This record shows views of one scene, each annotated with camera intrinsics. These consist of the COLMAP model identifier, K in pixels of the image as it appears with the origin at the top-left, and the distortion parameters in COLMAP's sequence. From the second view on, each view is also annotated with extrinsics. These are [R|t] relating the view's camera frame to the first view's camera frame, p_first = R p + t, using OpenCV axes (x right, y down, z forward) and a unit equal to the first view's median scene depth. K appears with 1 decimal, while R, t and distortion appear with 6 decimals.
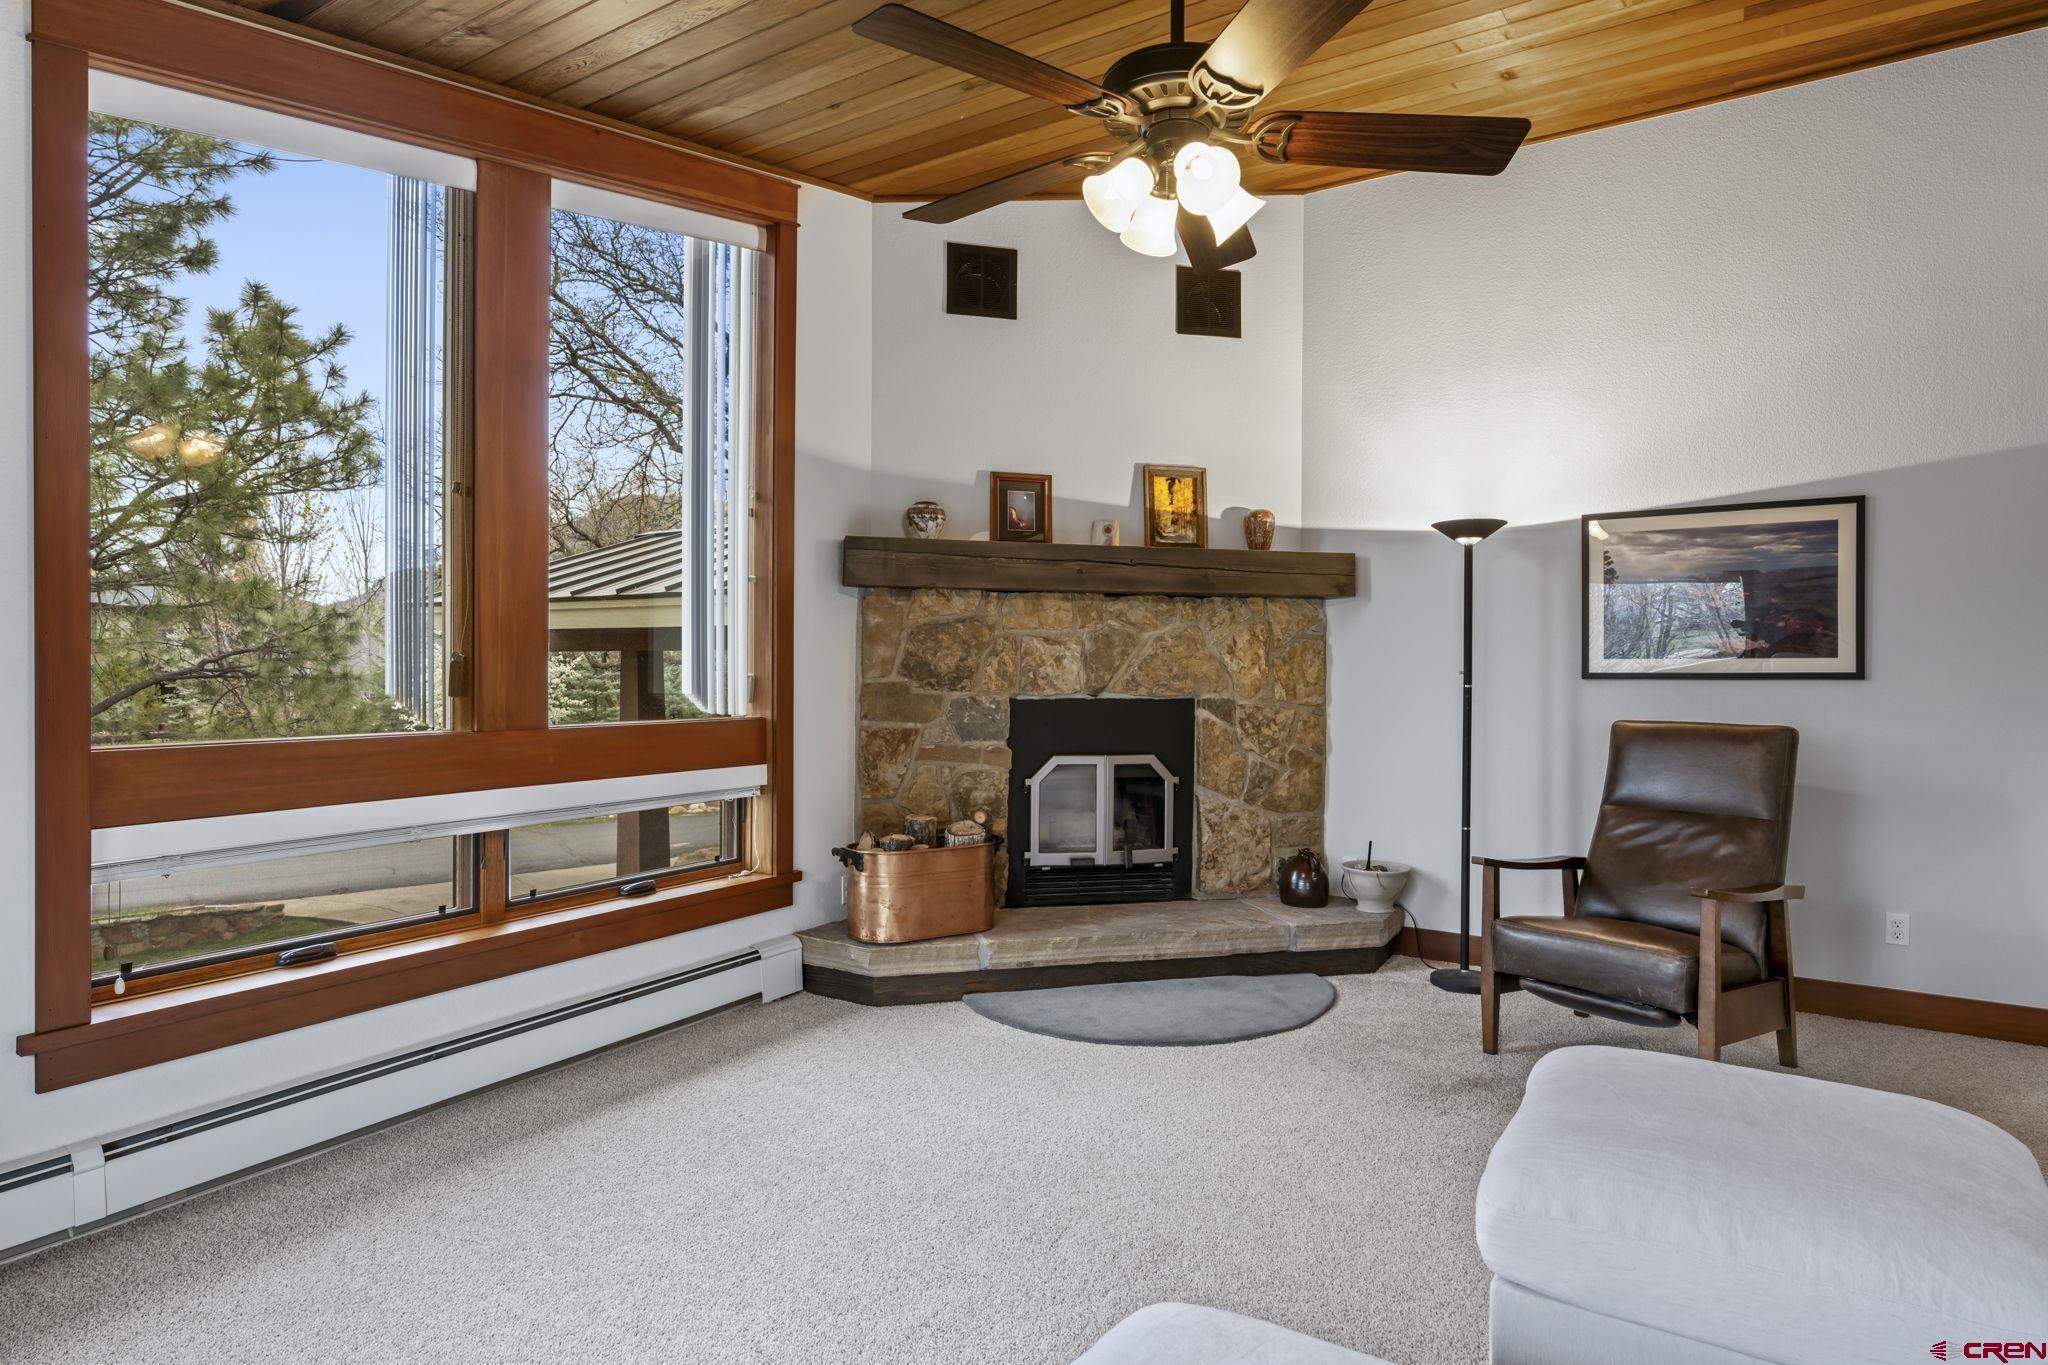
lens RADIAL K [[1116.4, 0, 1024.0], [0, 1116.4, 682.5], [0, 0, 1]] dist [0.001684, 0.001120]
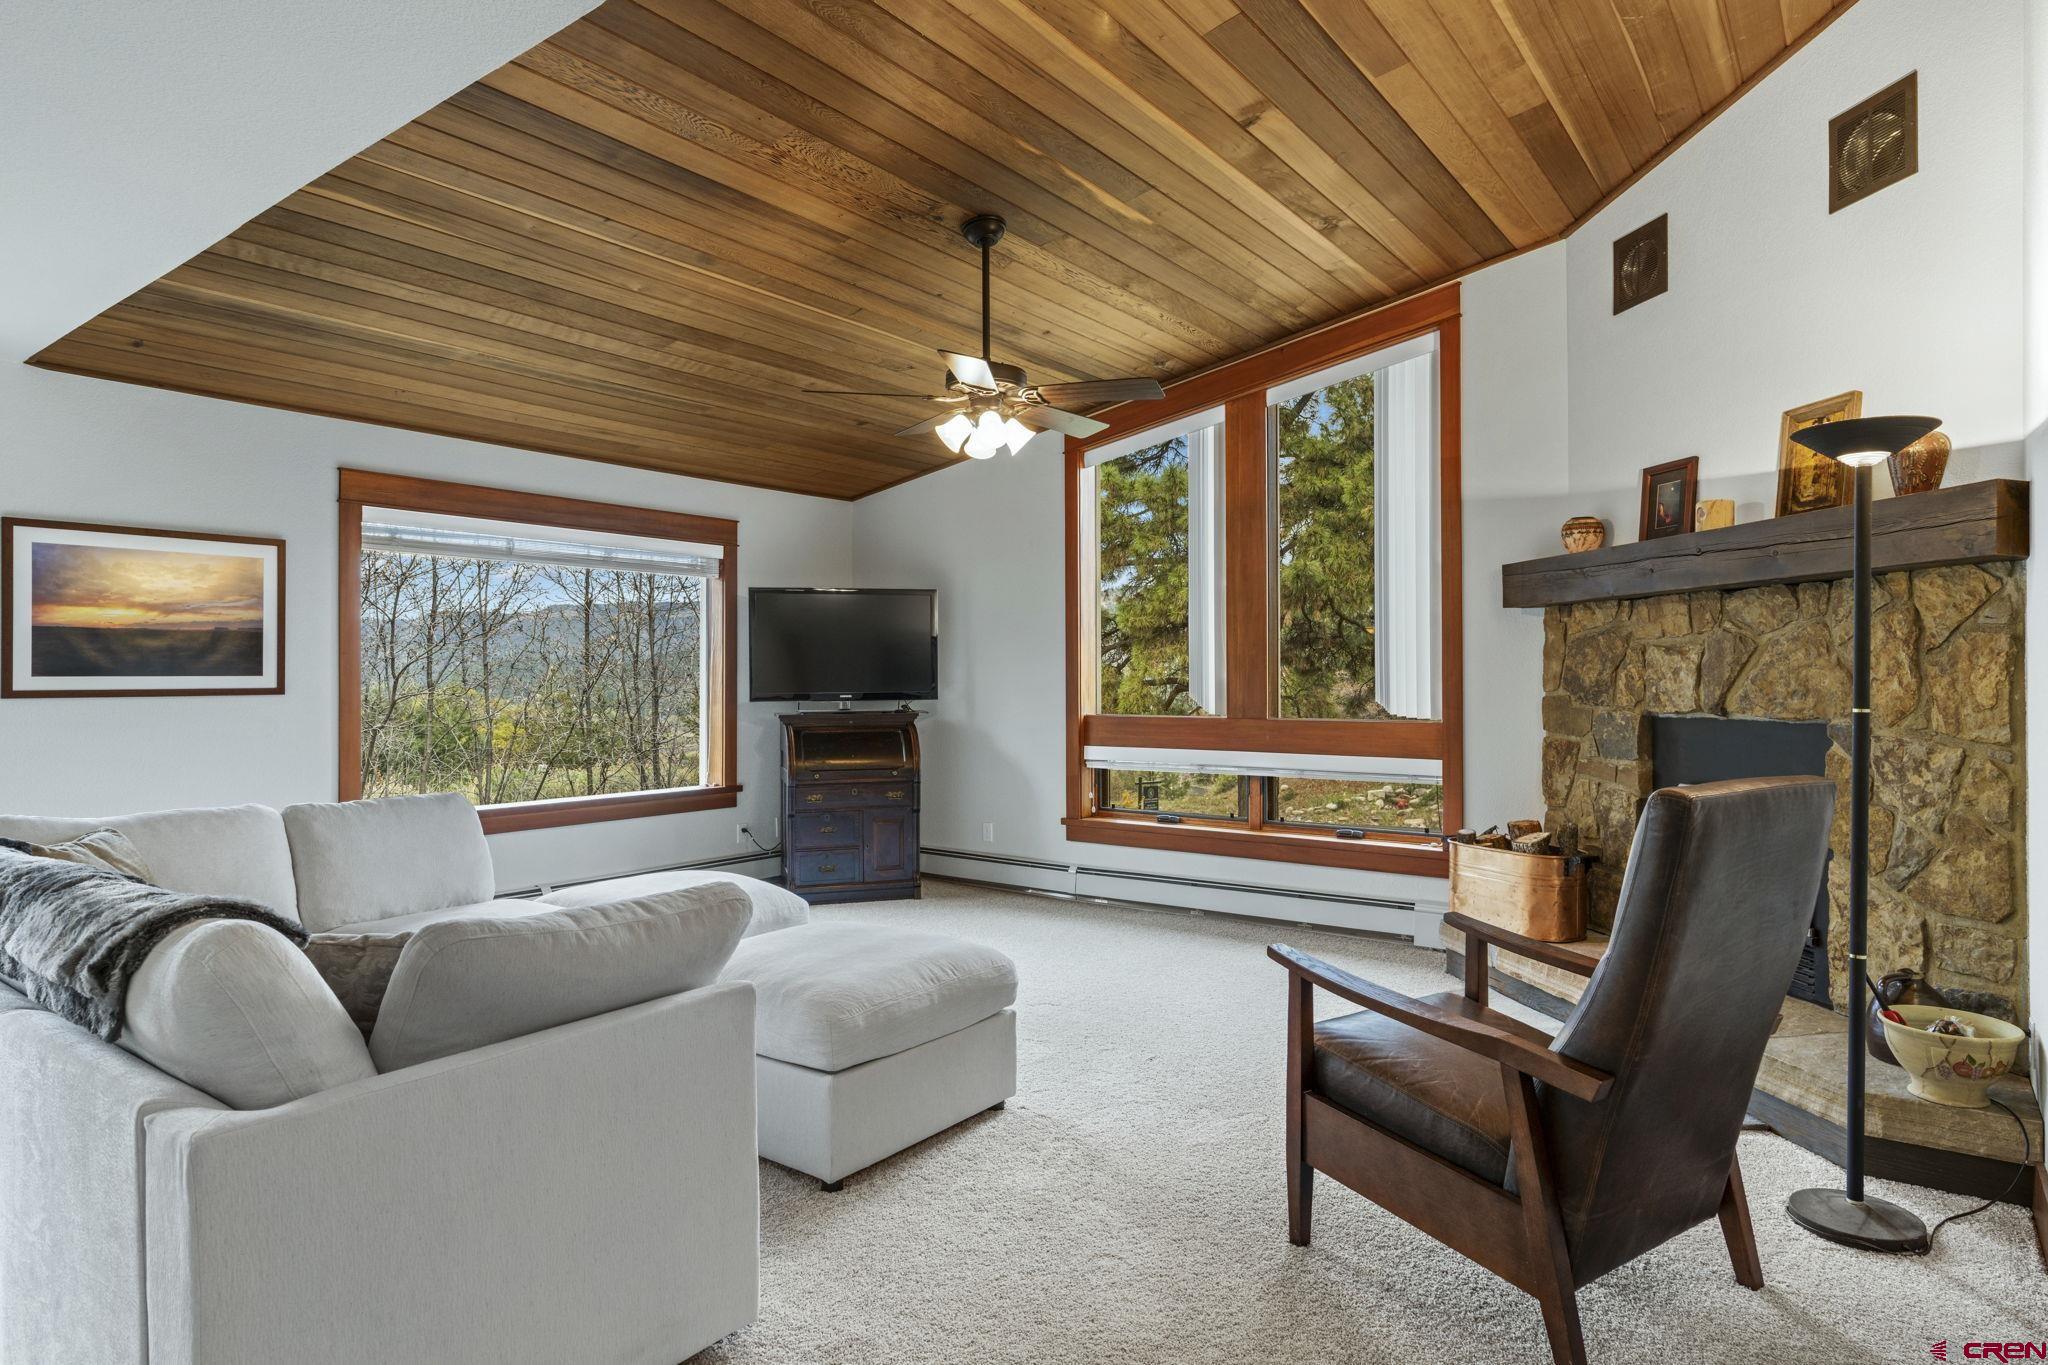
lens RADIAL K [[1116.4, 0, 1024.0], [0, 1116.4, 682.5], [0, 0, 1]] dist [0.001684, 0.001120]
pose [[-0.077368, -0.001643, -0.997001, 0.927692], [-0.011381, 0.999935, -0.000765, -0.005854], [0.996938, 0.011287, -0.077381, 0.563378]]
